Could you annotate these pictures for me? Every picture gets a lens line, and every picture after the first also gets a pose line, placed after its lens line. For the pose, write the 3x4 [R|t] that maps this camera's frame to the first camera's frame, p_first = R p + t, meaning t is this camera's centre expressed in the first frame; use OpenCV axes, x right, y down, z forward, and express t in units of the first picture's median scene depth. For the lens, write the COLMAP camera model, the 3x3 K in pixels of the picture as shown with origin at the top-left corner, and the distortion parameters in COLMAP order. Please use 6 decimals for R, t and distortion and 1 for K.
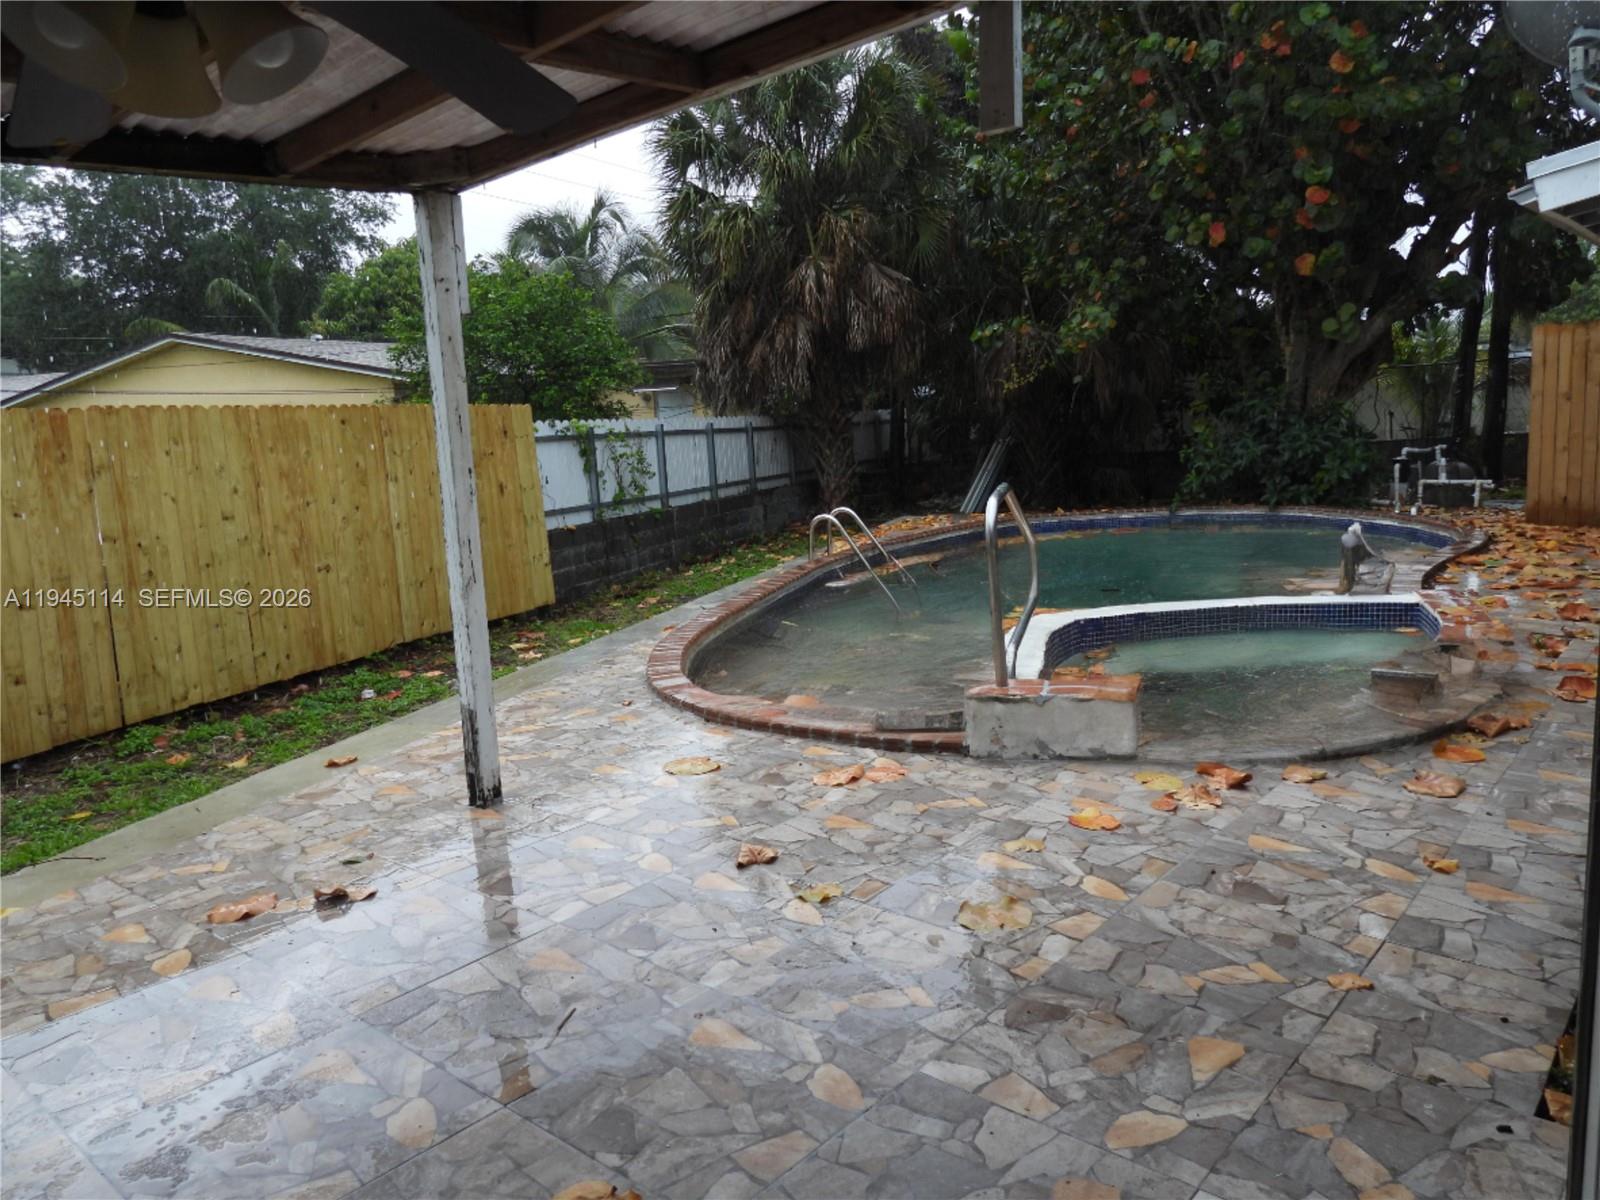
lens RADIAL K [[1120.7, 0, 798.9], [0, 1120.7, 597.2], [0, 0, 1]] dist [-0.003079, 0.000703]
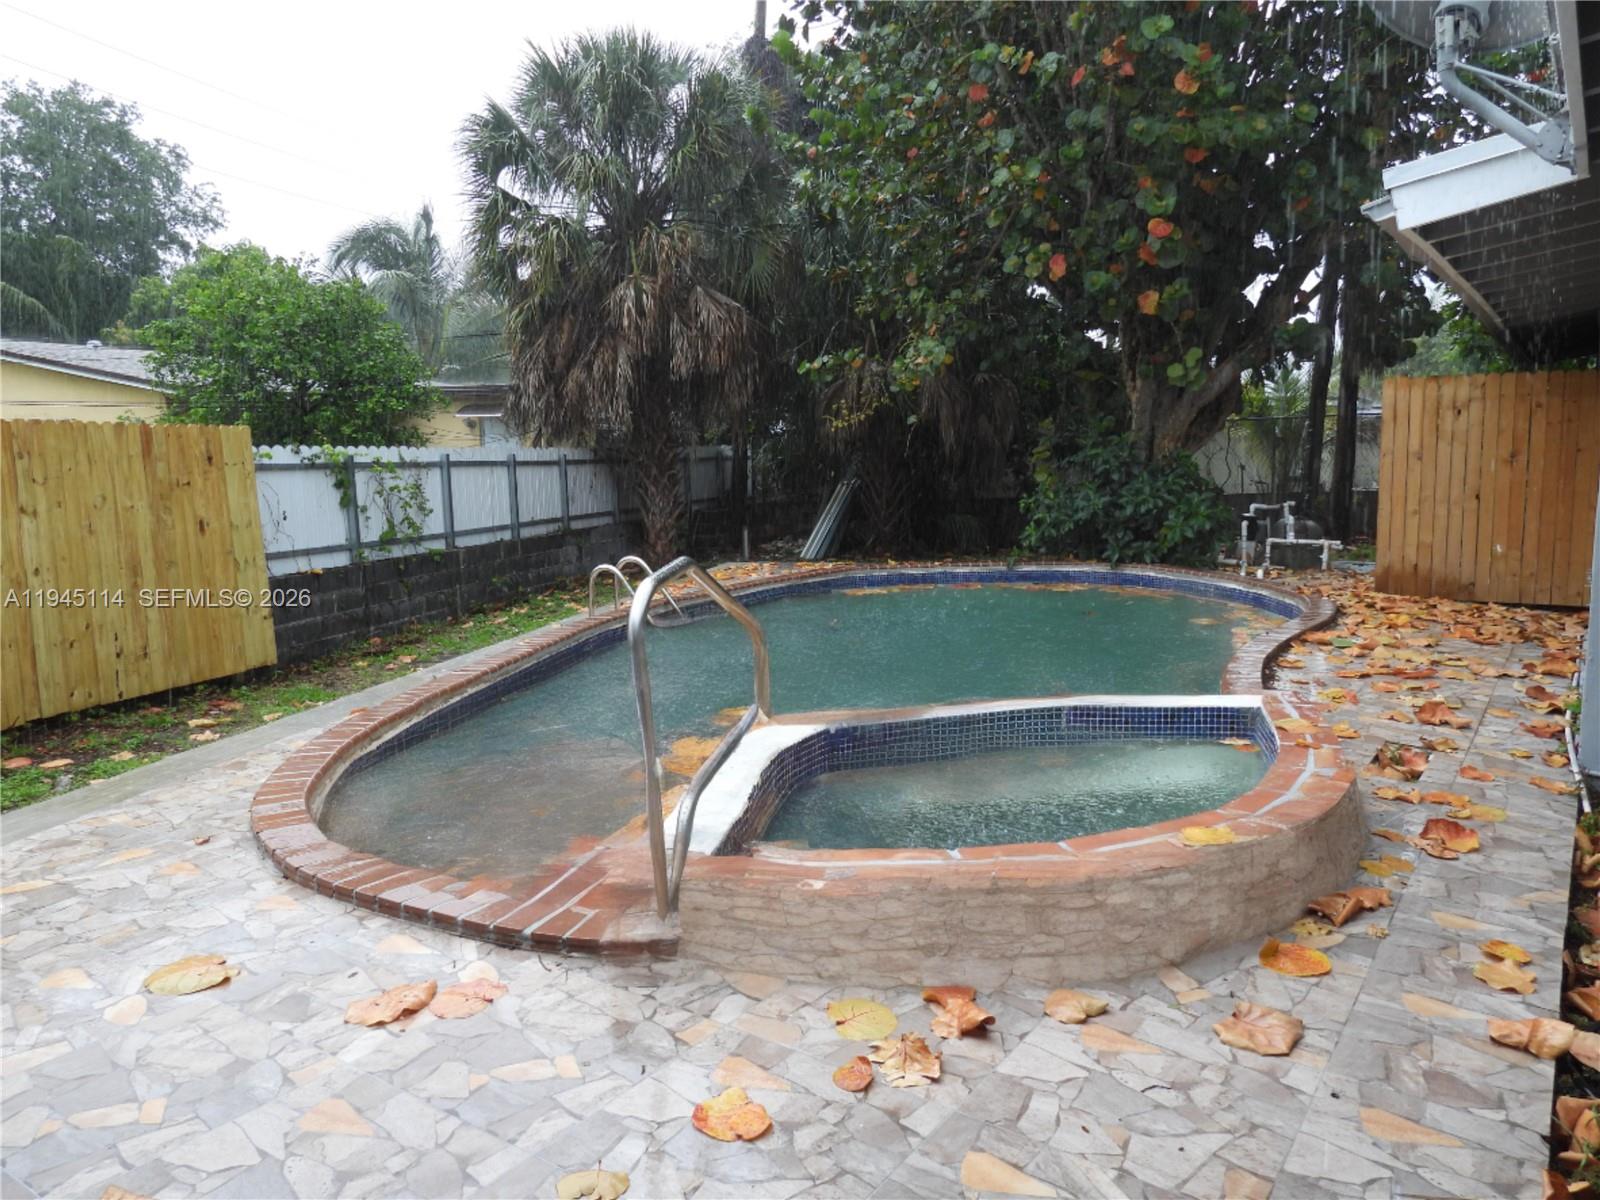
lens RADIAL K [[1093.3, 0, 800.0], [0, 1093.3, 600.0], [0, 0, 1]] dist [-0.005641, -0.001039]
pose [[0.995290, 0.019170, 0.095031, 0.082037], [-0.016877, 0.999548, -0.024866, -0.025141], [-0.095465, 0.023145, 0.995164, 0.133370]]
